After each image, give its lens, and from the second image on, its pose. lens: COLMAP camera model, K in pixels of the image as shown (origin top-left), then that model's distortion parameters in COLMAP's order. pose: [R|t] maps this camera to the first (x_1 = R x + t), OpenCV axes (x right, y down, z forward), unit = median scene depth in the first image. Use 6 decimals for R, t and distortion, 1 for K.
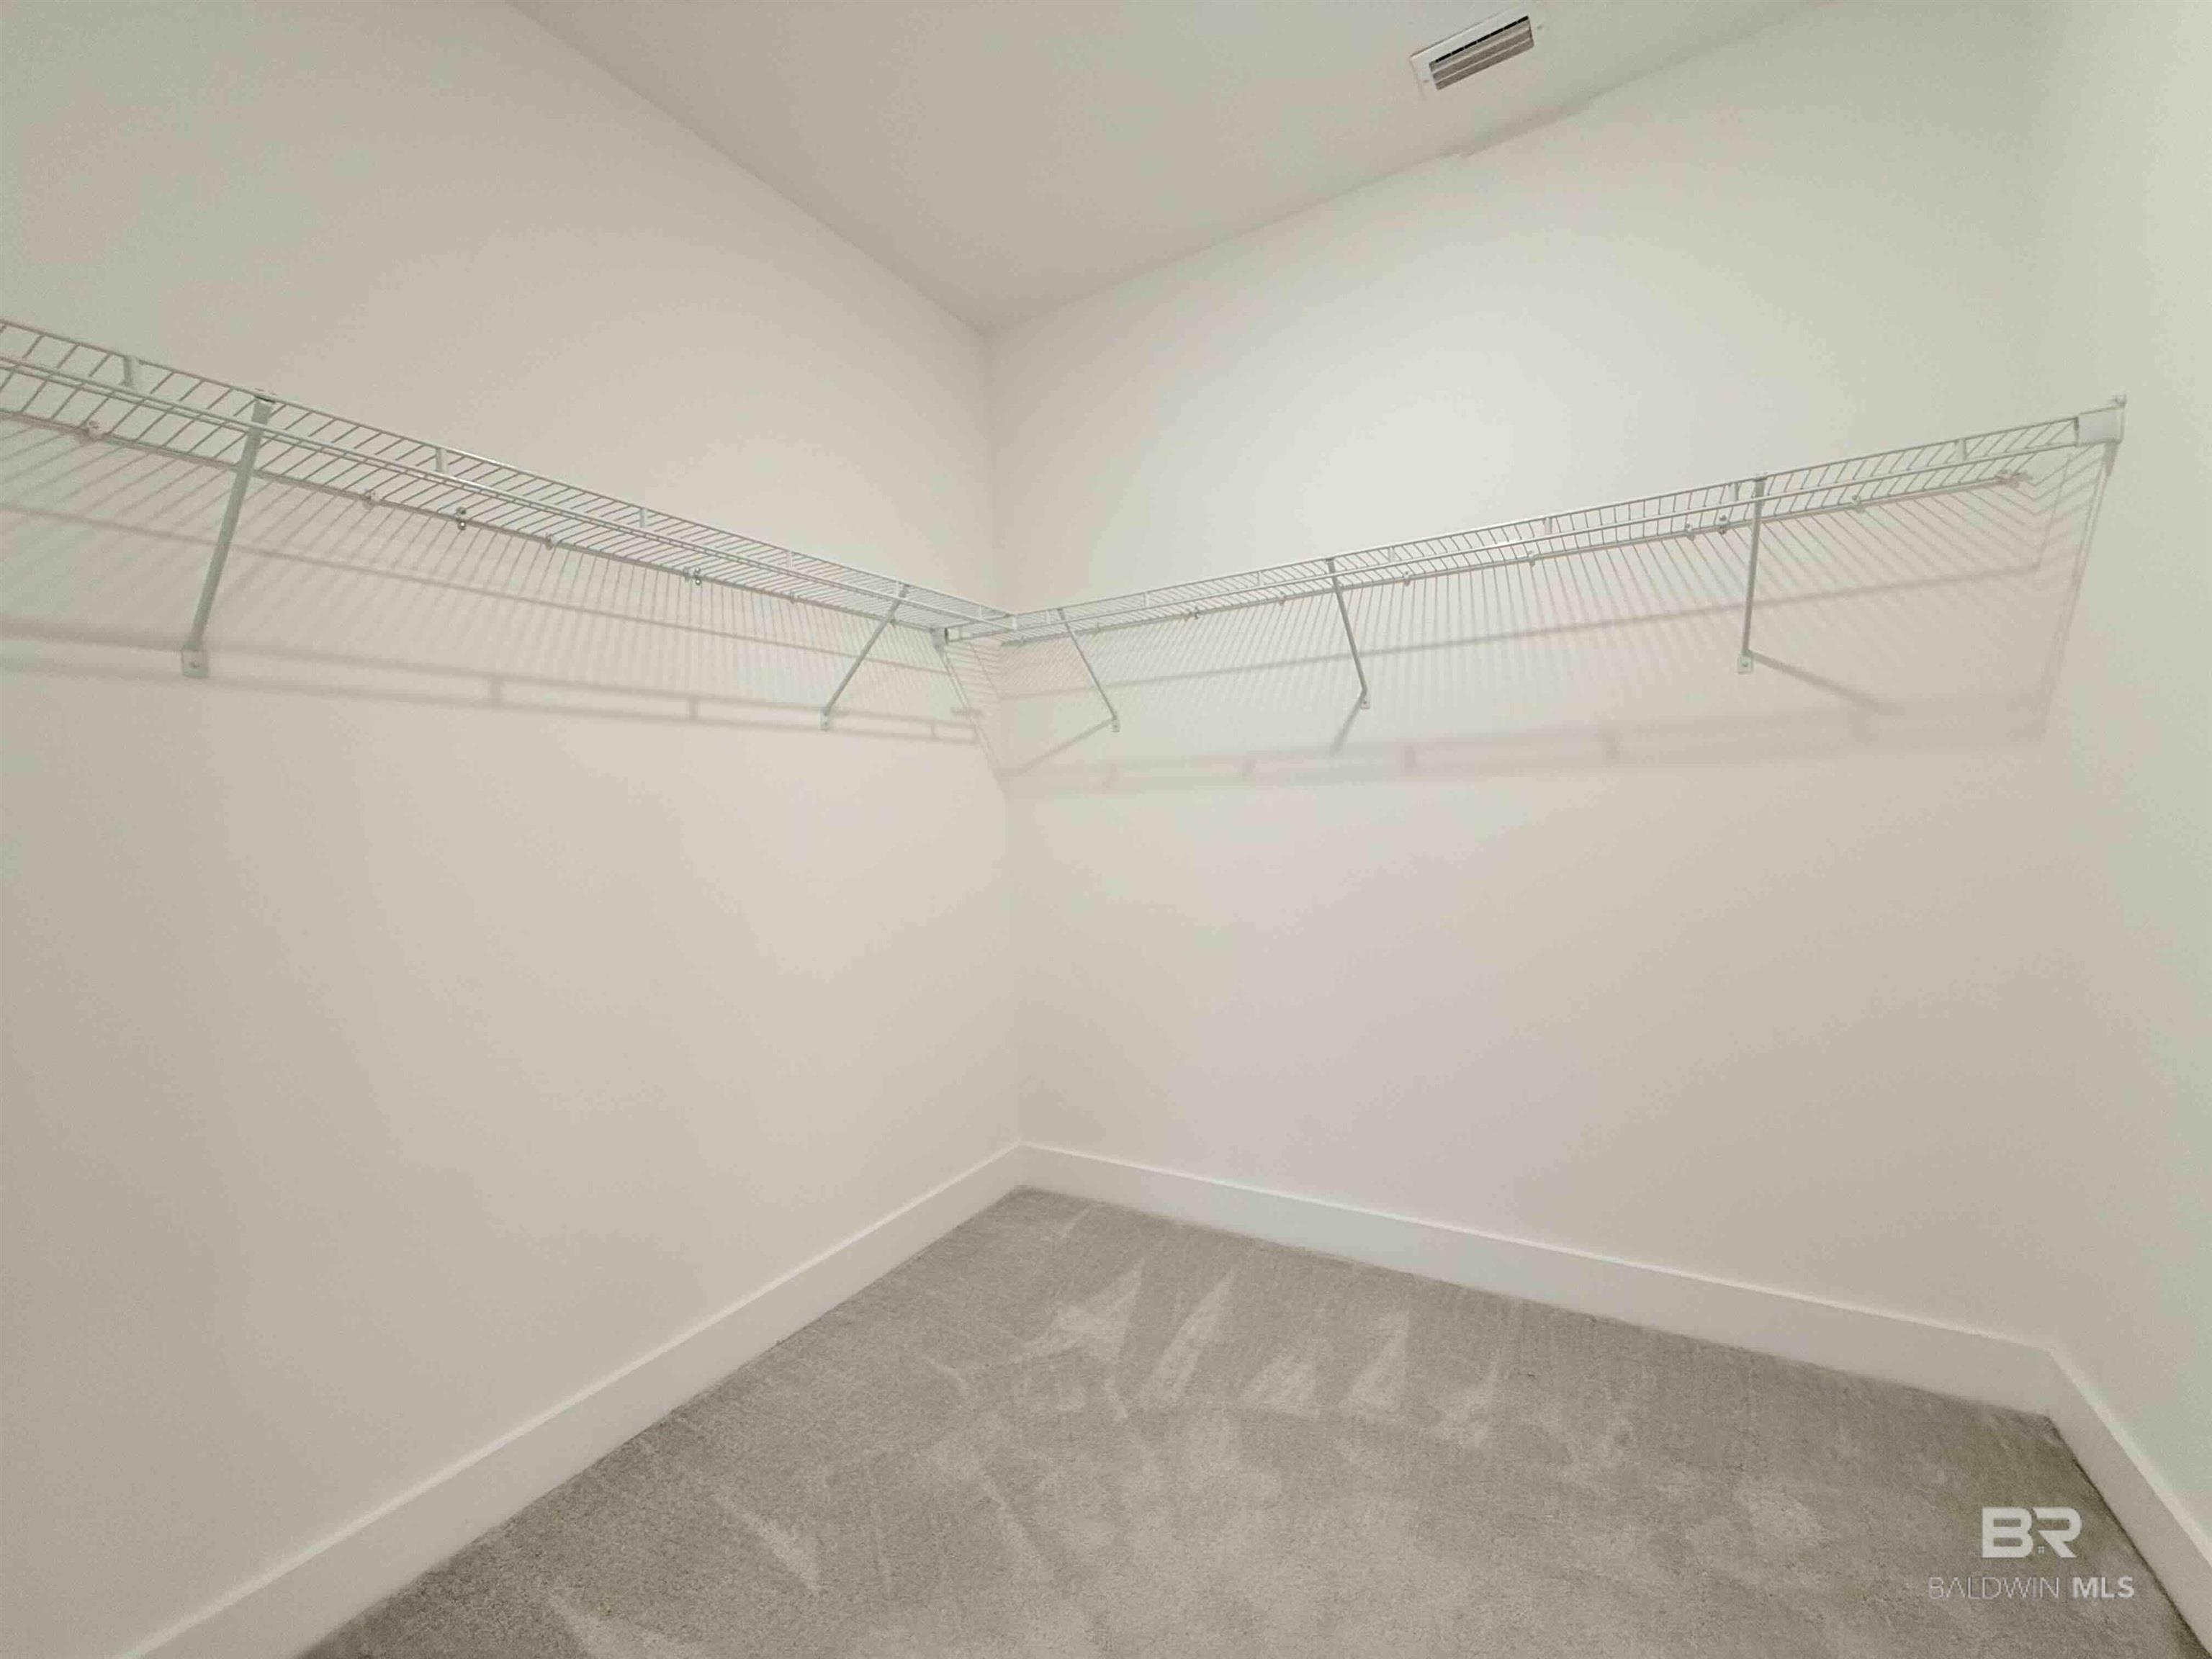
lens RADIAL K [[878.9, 0, 1099.1], [0, 878.9, 825.9], [0, 0, 1]] dist [0.001795, -0.000465]
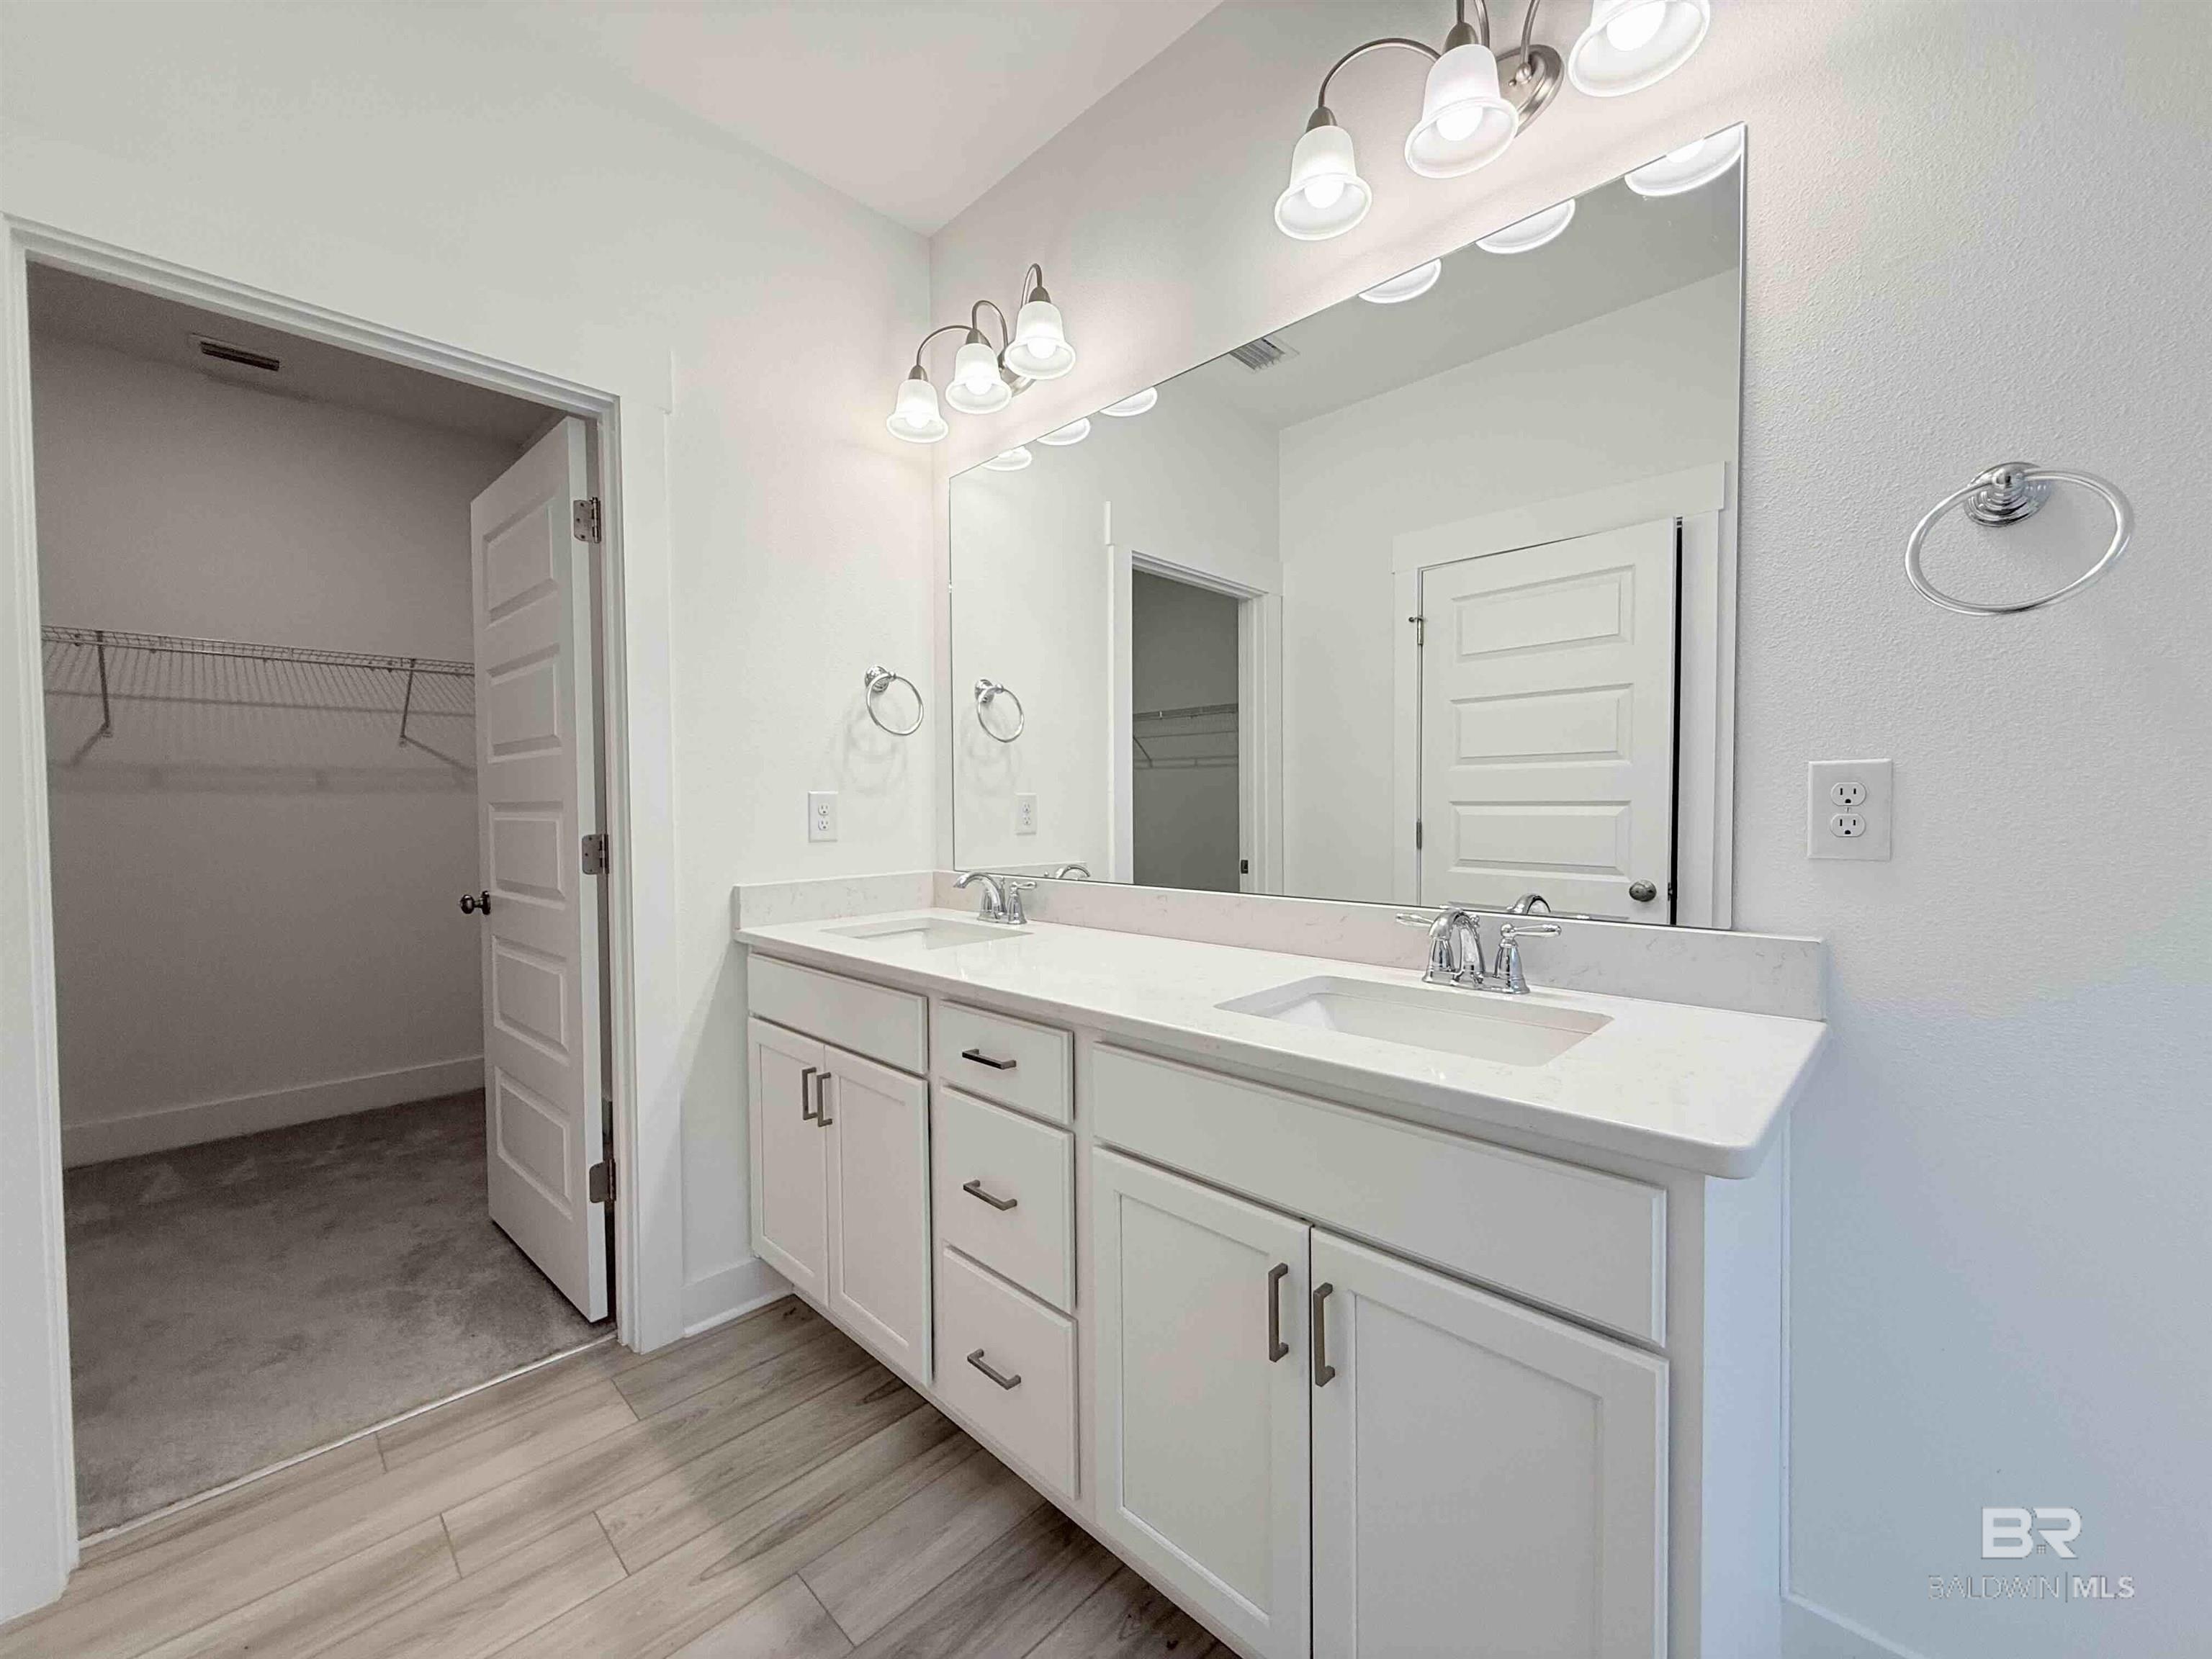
lens RADIAL K [[882.3, 0, 1098.5], [0, 882.3, 826.4], [0, 0, 1]] dist [0.001239, -0.000260]
pose [[0.222254, 0.053657, 0.973511, -0.747915], [0.068289, 0.995176, -0.070442, 0.225188], [-0.972594, 0.082136, 0.217518, -0.831723]]
